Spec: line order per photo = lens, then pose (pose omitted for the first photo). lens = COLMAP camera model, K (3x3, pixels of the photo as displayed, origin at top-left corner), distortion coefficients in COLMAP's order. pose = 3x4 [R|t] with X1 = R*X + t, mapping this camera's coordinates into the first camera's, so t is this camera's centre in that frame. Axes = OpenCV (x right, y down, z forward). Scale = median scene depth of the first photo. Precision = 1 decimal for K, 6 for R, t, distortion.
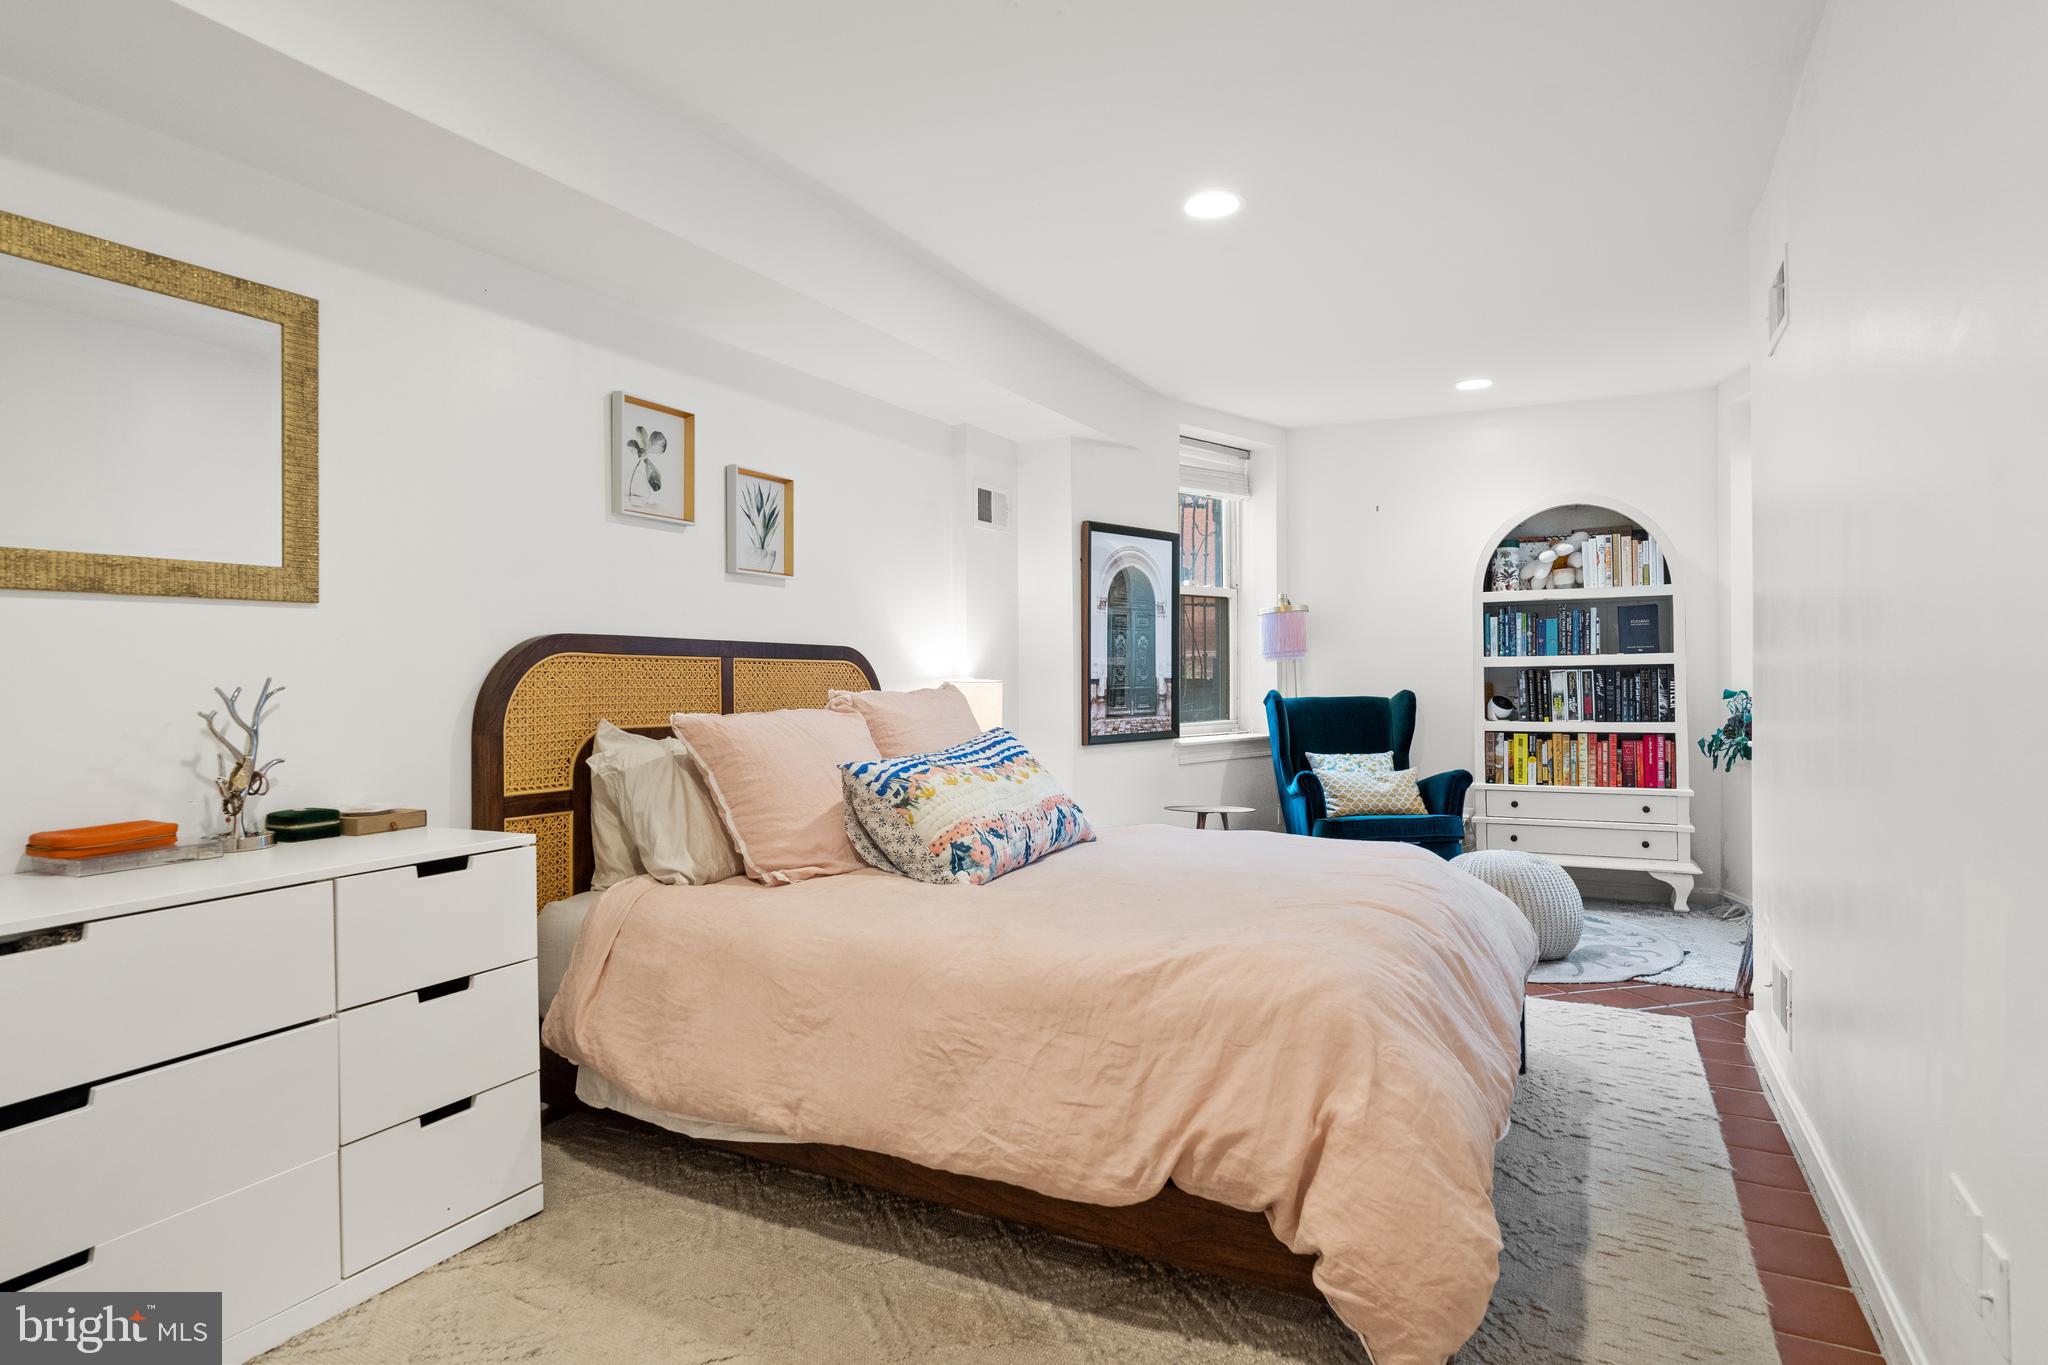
lens RADIAL K [[1107.9, 0, 1020.9], [0, 1107.9, 680.5], [0, 0, 1]] dist [-0.001233, 0.000689]
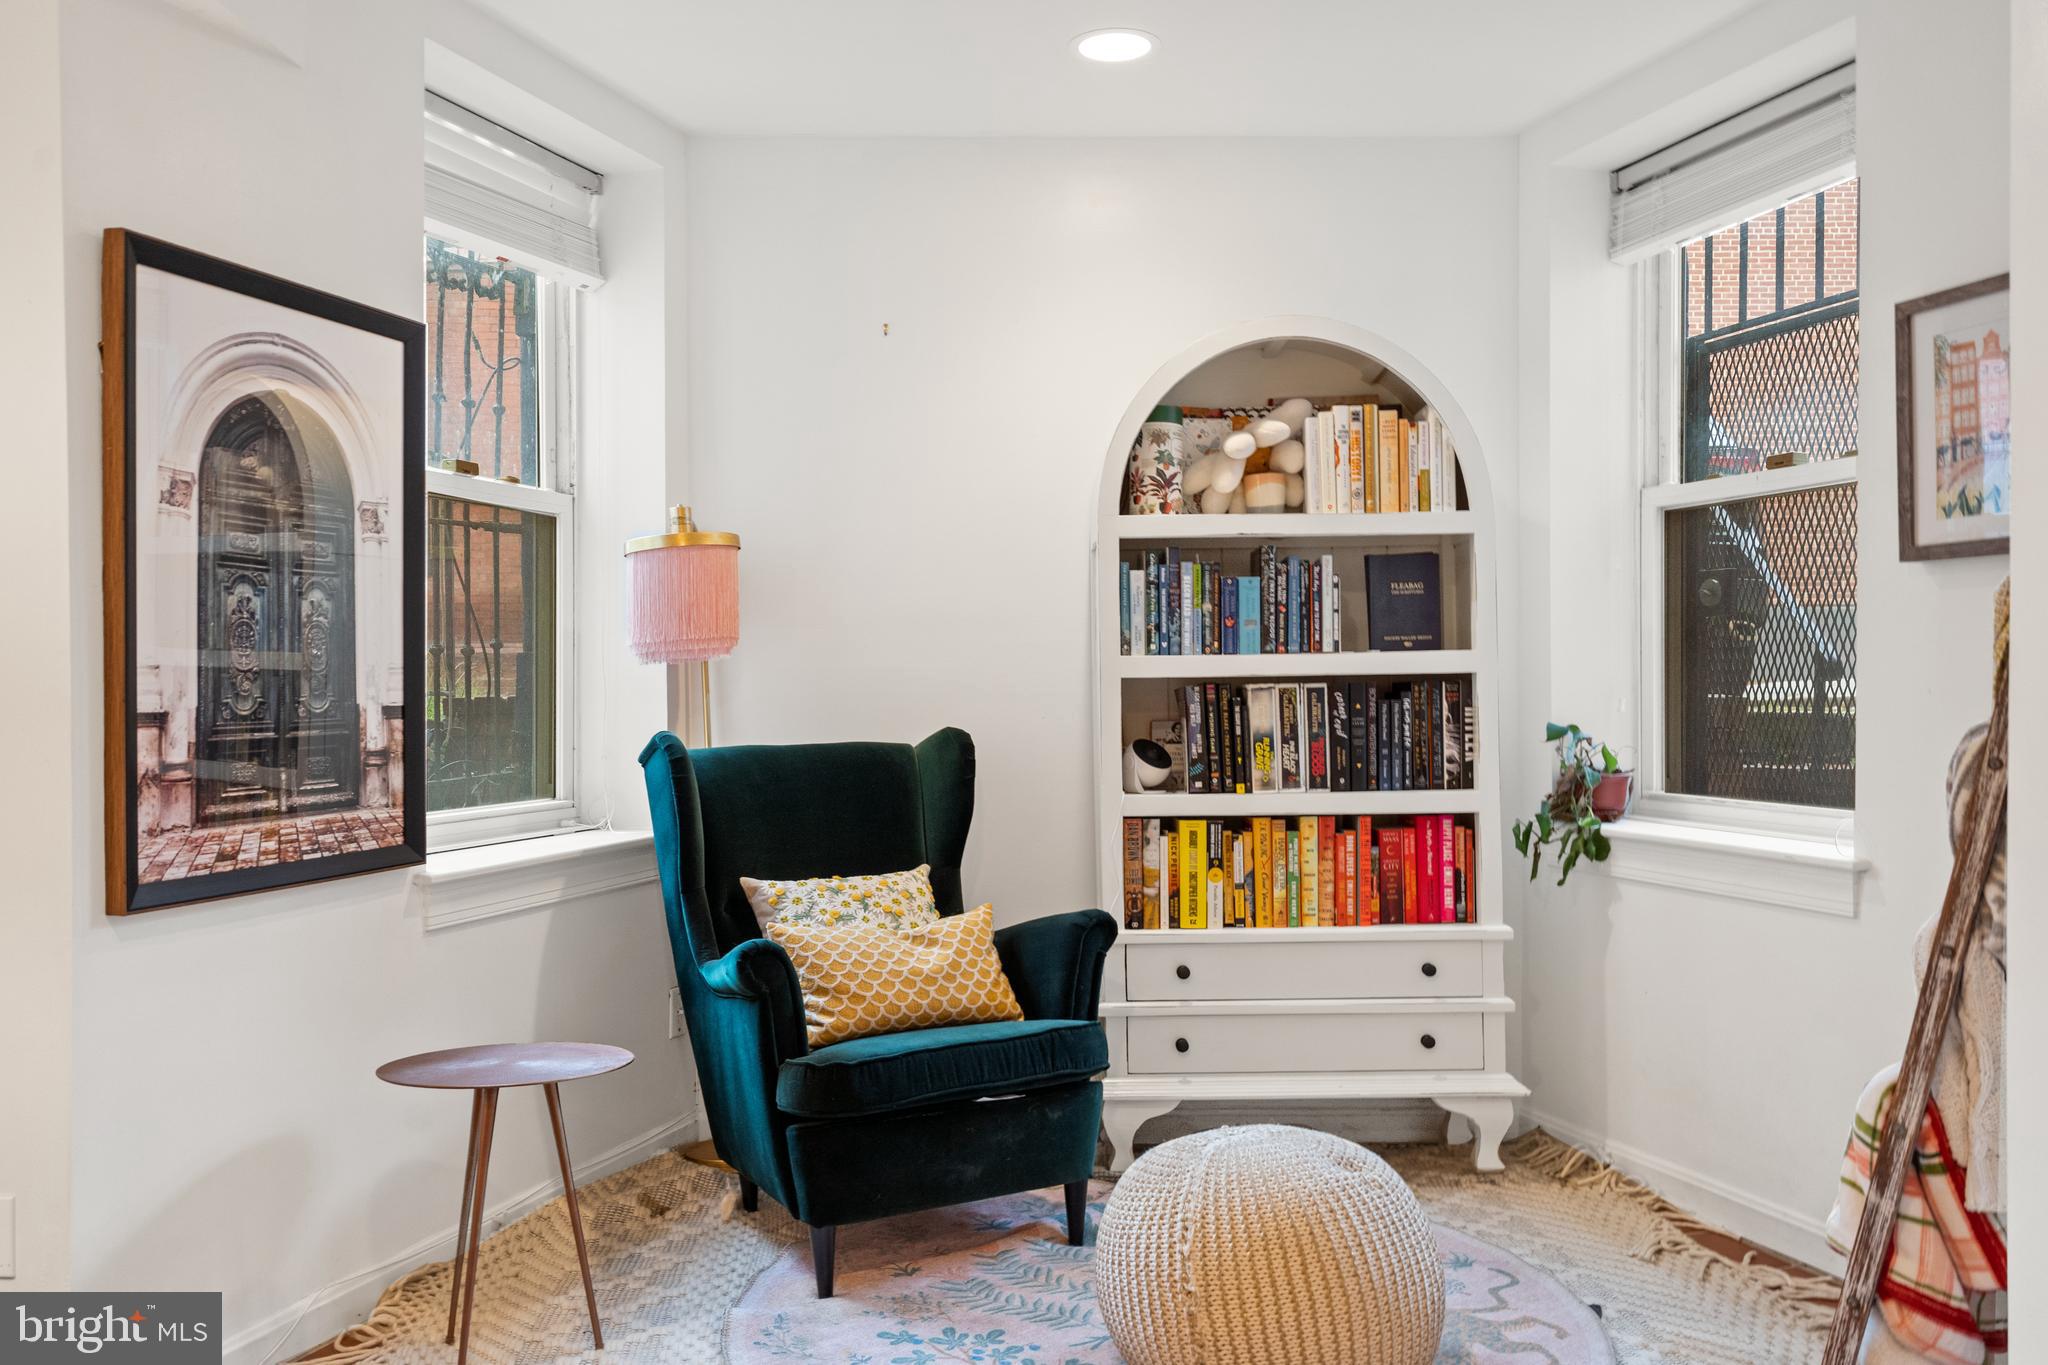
lens RADIAL K [[1685.1, 0, 1020.1], [0, 1685.1, 686.0], [0, 0, 1]] dist [0.011168, 0.008356]
pose [[0.893794, -0.000632, 0.448478, 0.066755], [0.002184, 0.999993, -0.002942, -0.006869], [-0.448473, 0.003609, 0.893789, 0.397830]]
